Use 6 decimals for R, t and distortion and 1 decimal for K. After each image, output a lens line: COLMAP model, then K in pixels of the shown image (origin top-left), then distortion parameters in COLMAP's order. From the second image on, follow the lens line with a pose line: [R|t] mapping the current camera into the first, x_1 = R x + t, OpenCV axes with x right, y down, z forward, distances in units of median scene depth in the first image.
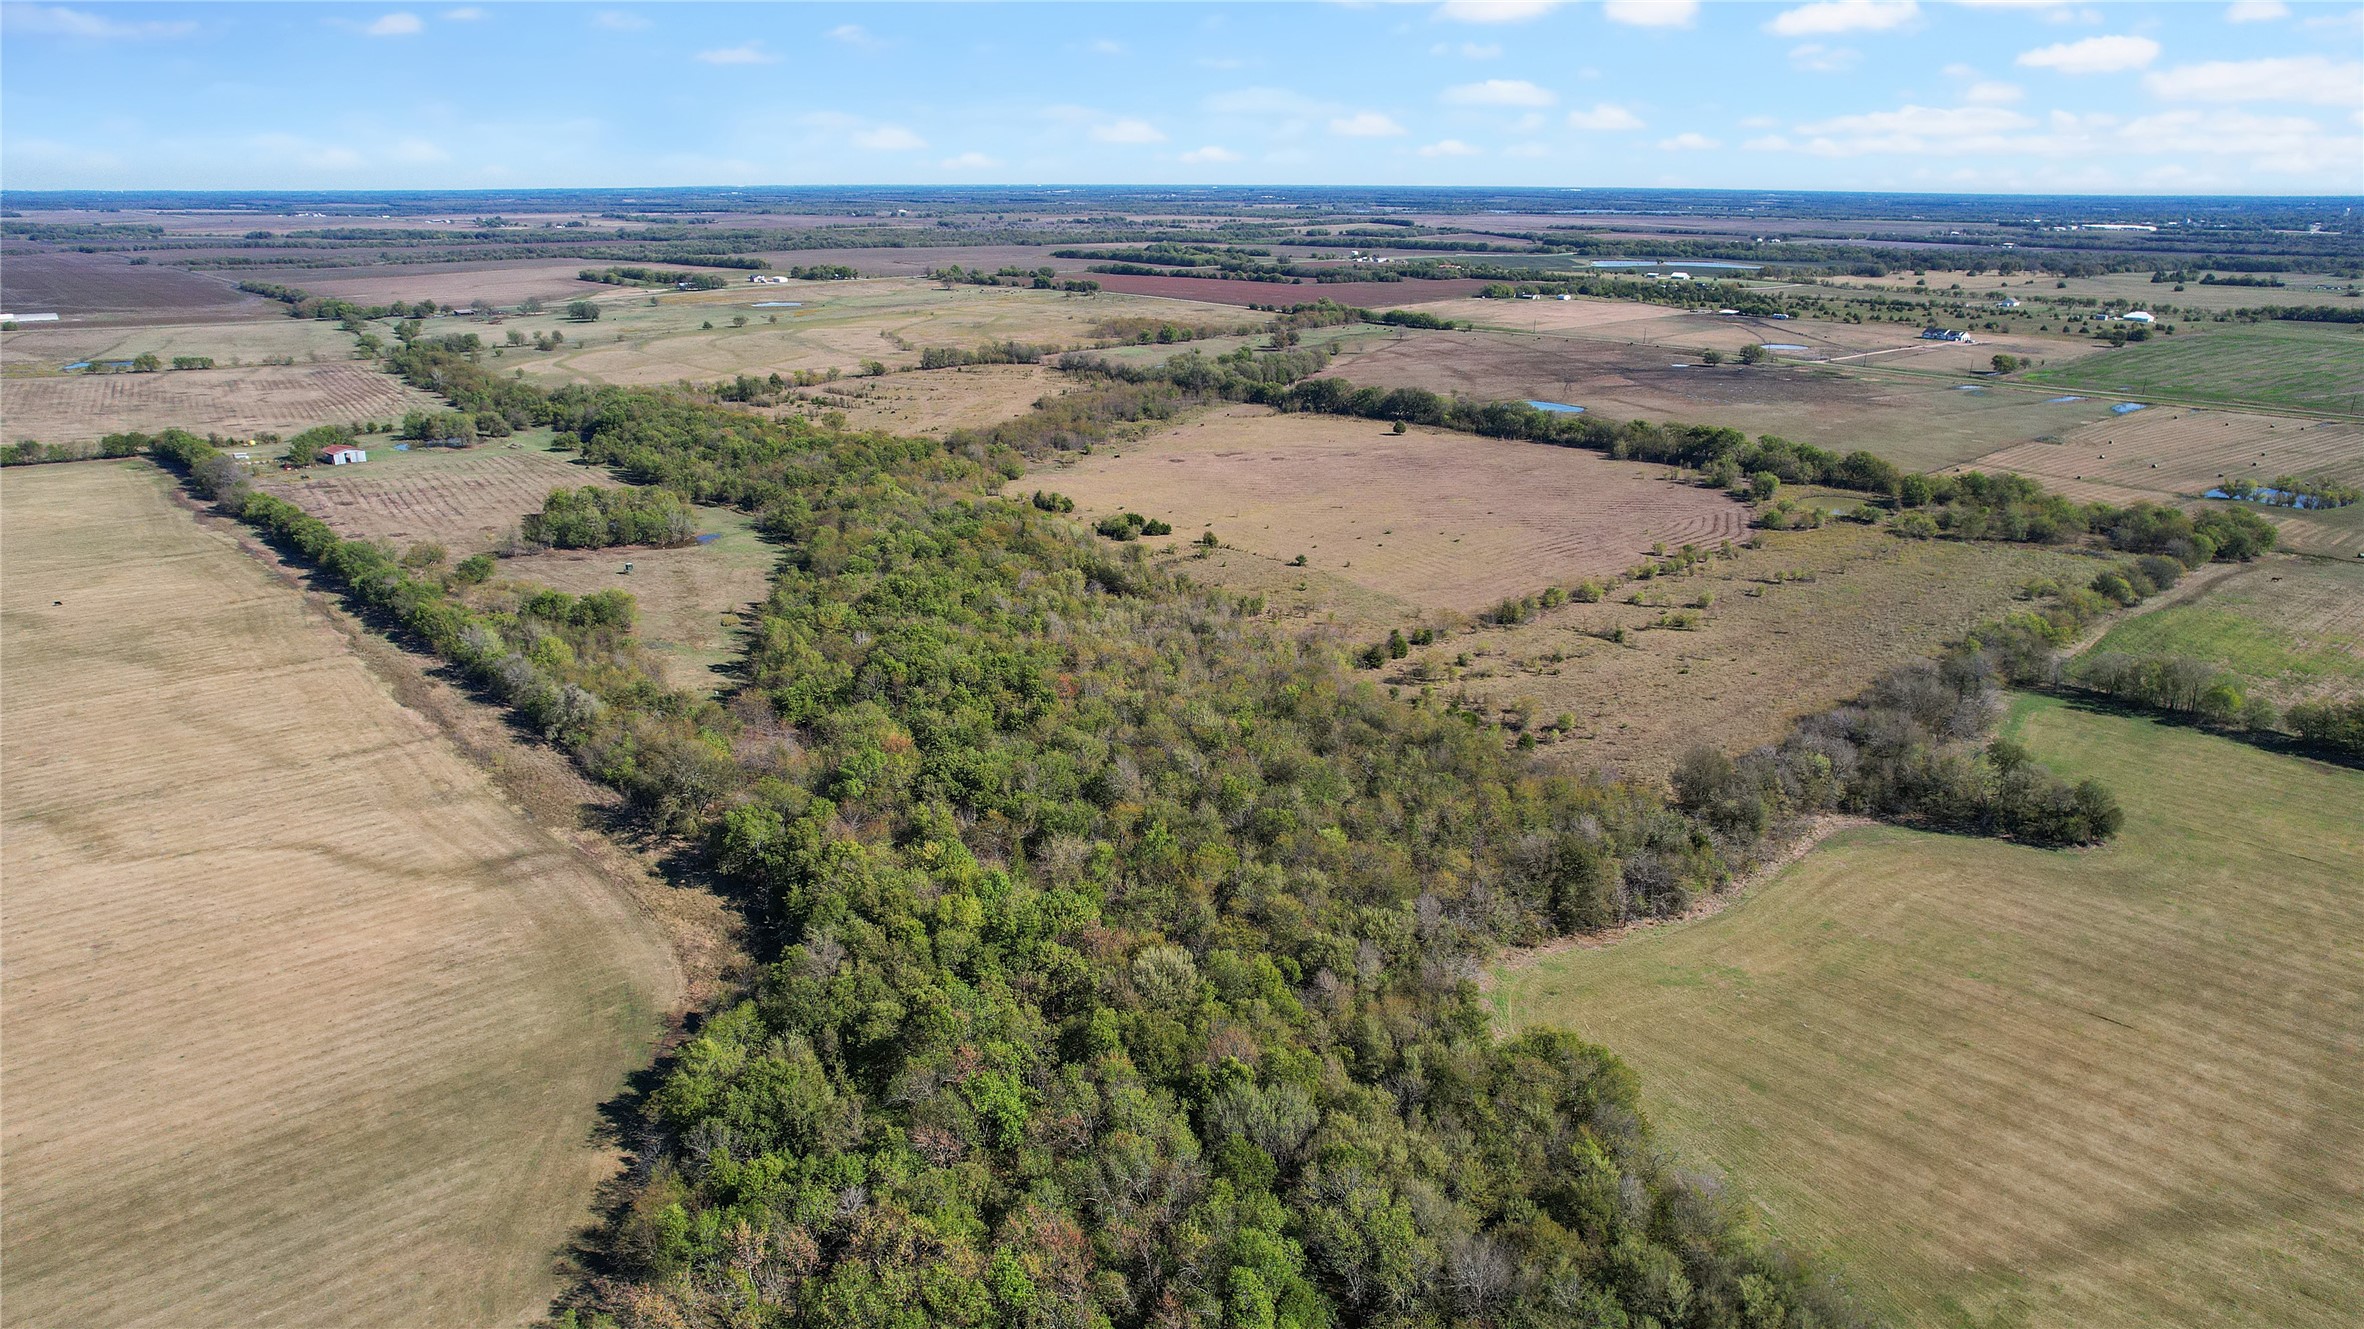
lens RADIAL K [[1545.7, 0, 1182.0], [0, 1545.7, 664.5], [0, 0, 1]] dist [-0.077685, 0.078411]
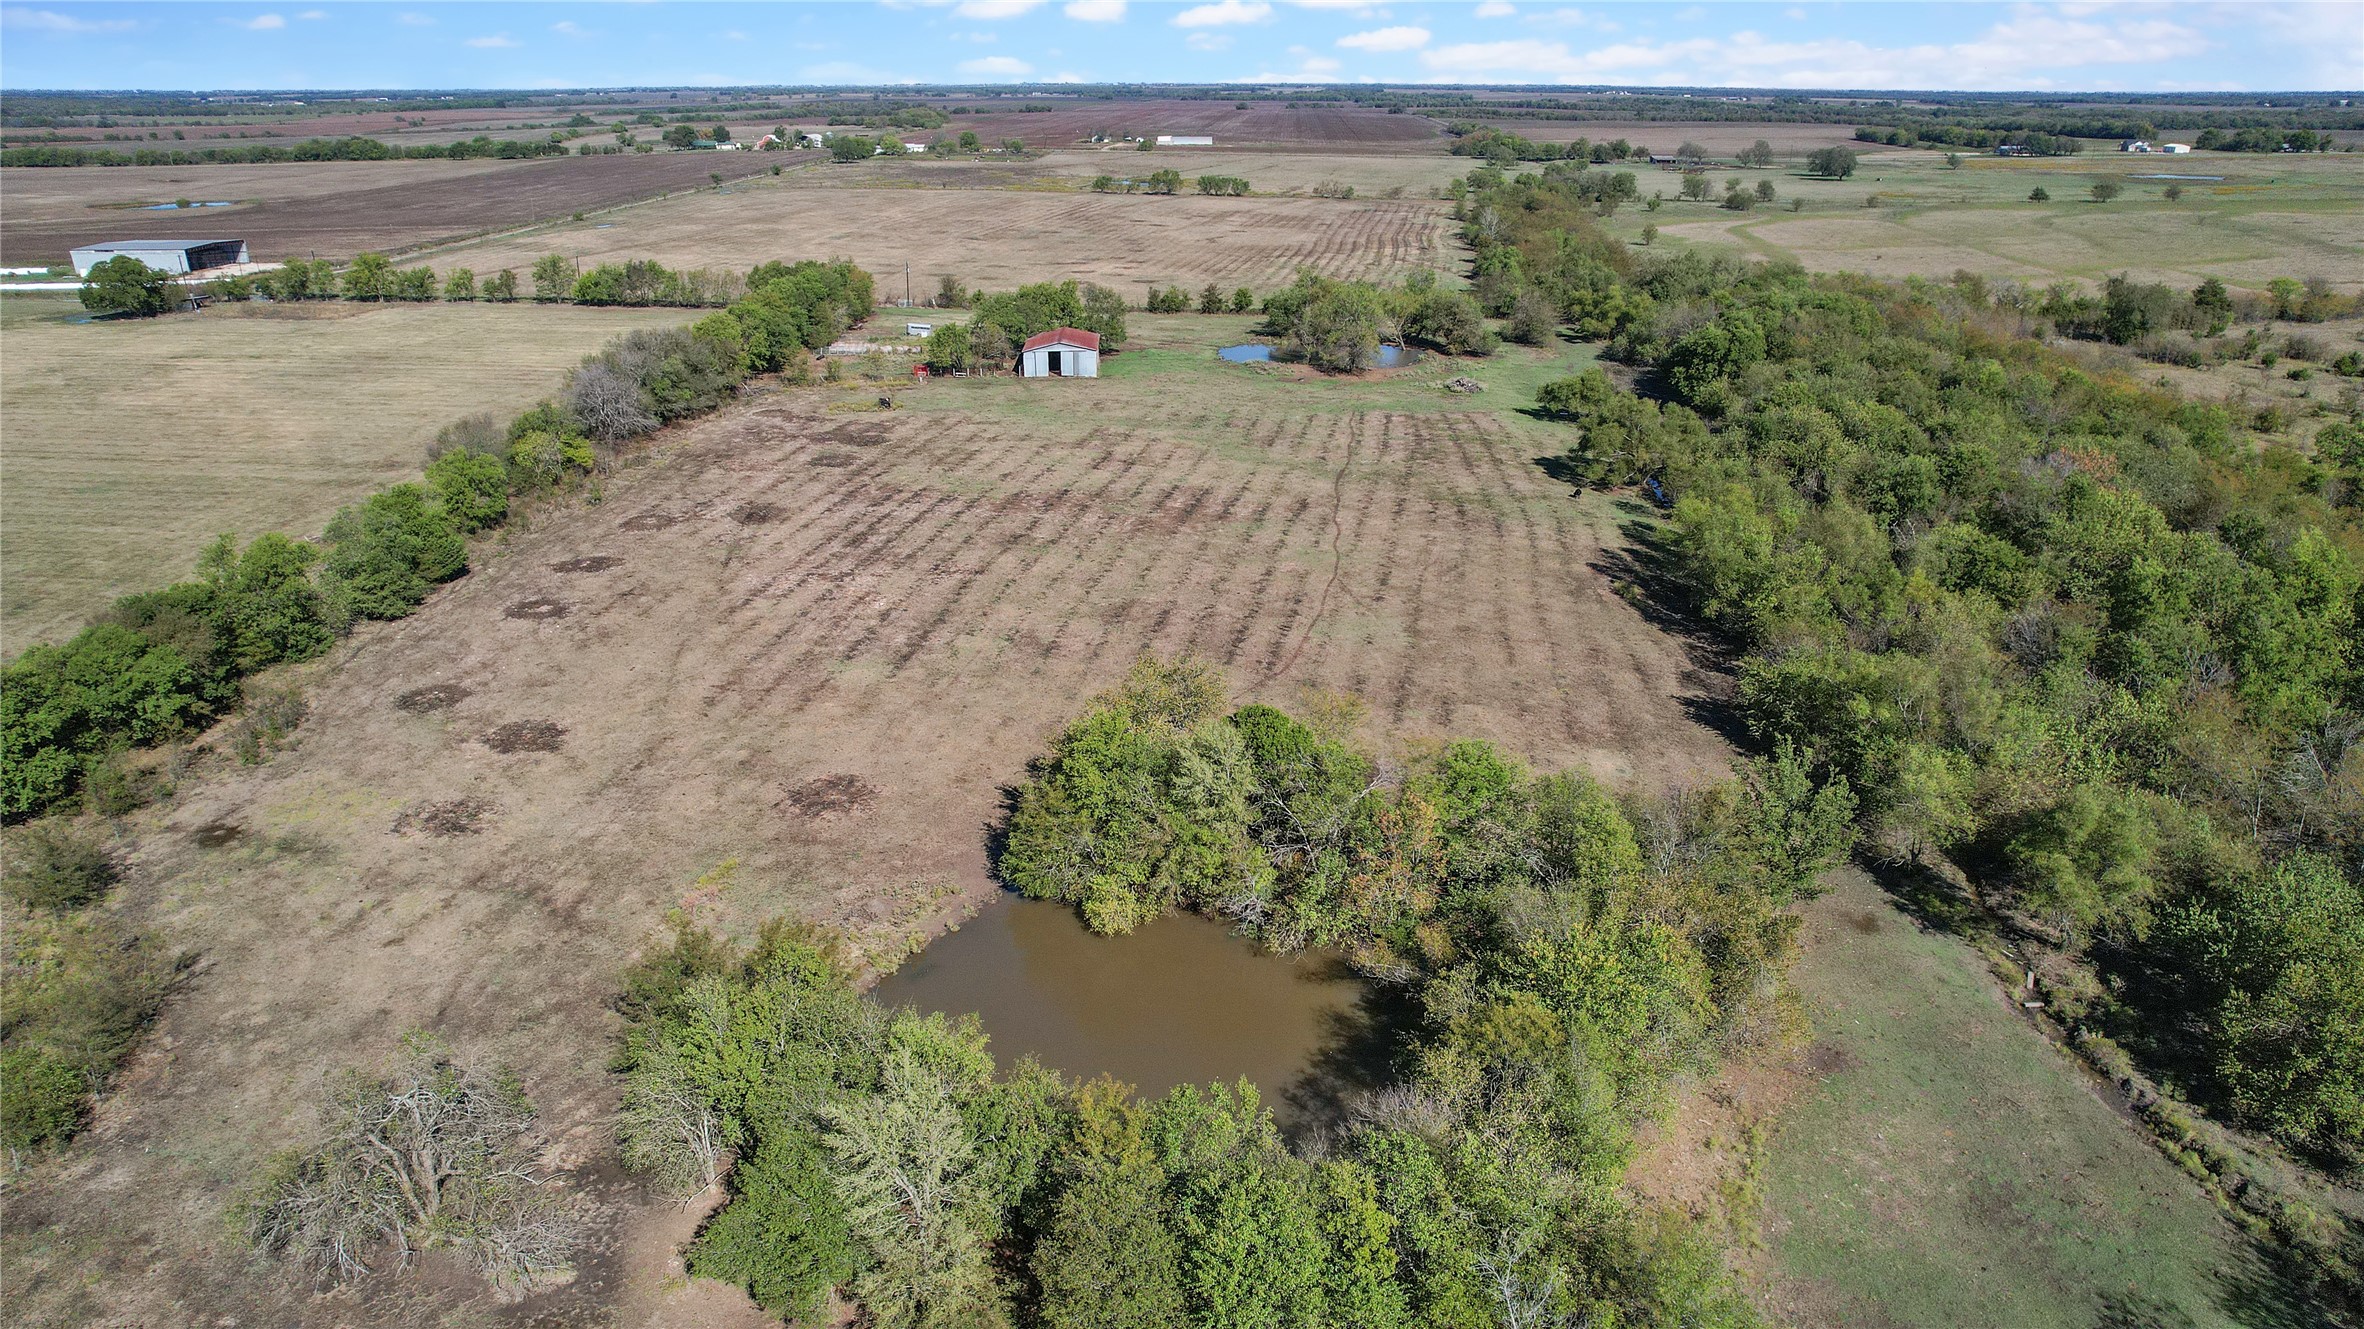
lens RADIAL K [[1545.7, 0, 1182.0], [0, 1545.7, 664.5], [0, 0, 1]] dist [-0.077685, 0.078411]
pose [[0.708878, 0.251598, -0.658931, -0.173787], [-0.213190, 0.966949, 0.139858, -0.092923], [0.672341, 0.041336, 0.739087, 0.542586]]
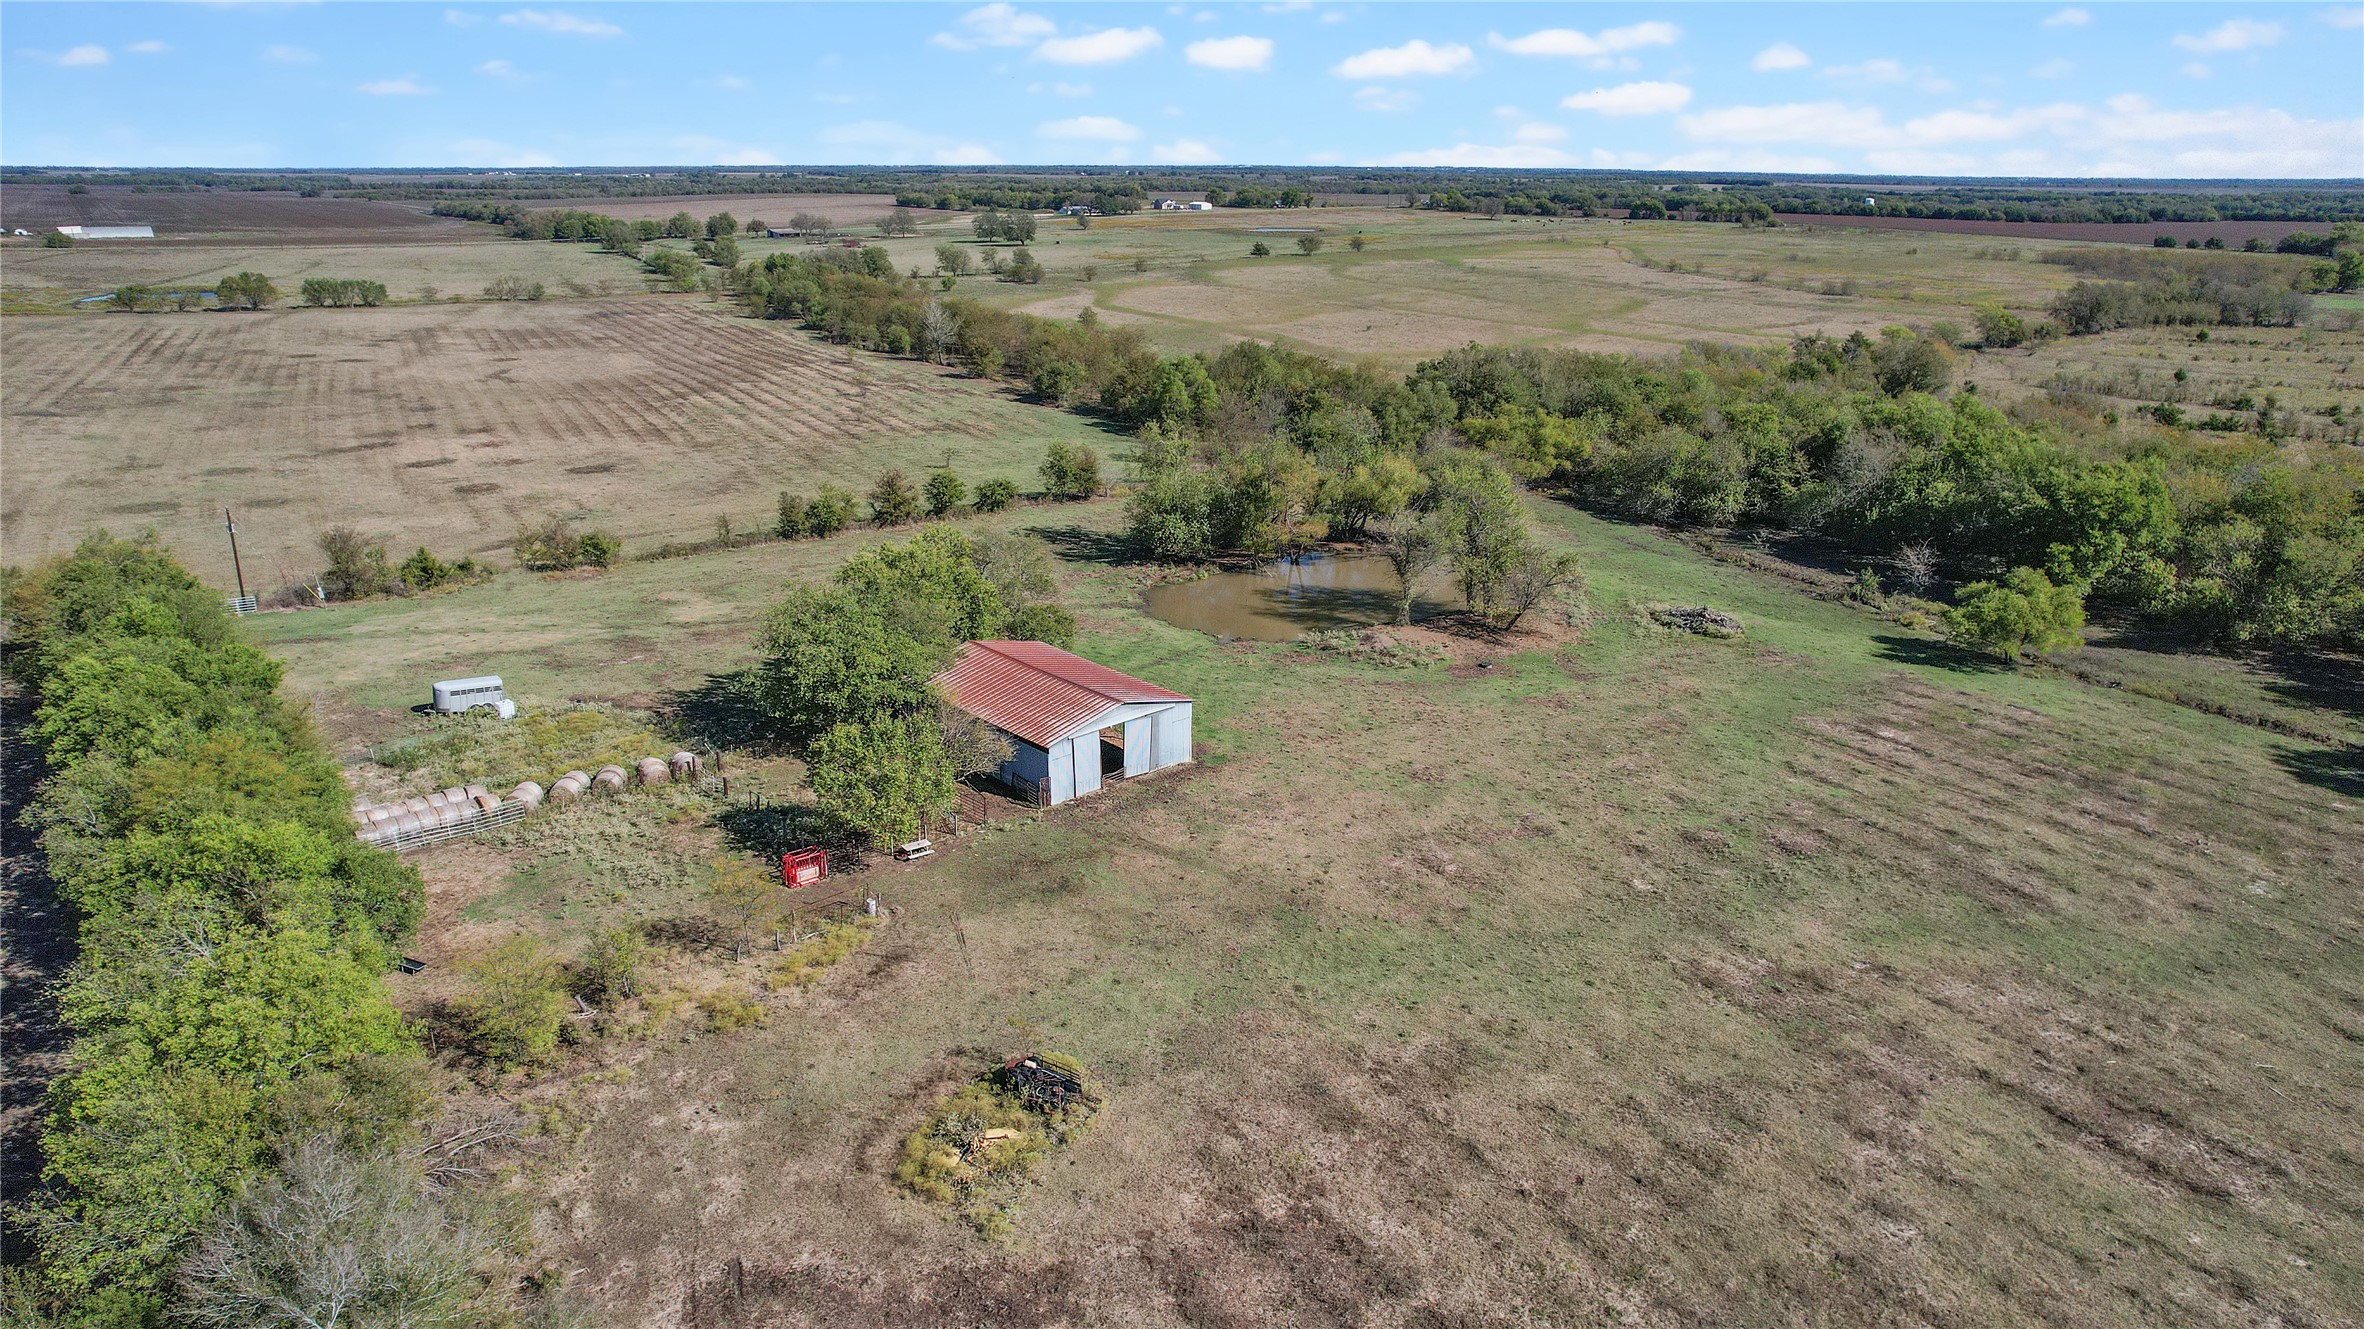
lens RADIAL K [[1517.7, 0, 1186.5], [0, 1517.7, 664.1], [0, 0, 1]] dist [-0.066070, 0.051587]
pose [[0.996347, 0.029190, -0.080251, -0.399767], [-0.028083, 0.999495, 0.014892, -0.111927], [0.080645, -0.012584, 0.996663, 0.635427]]
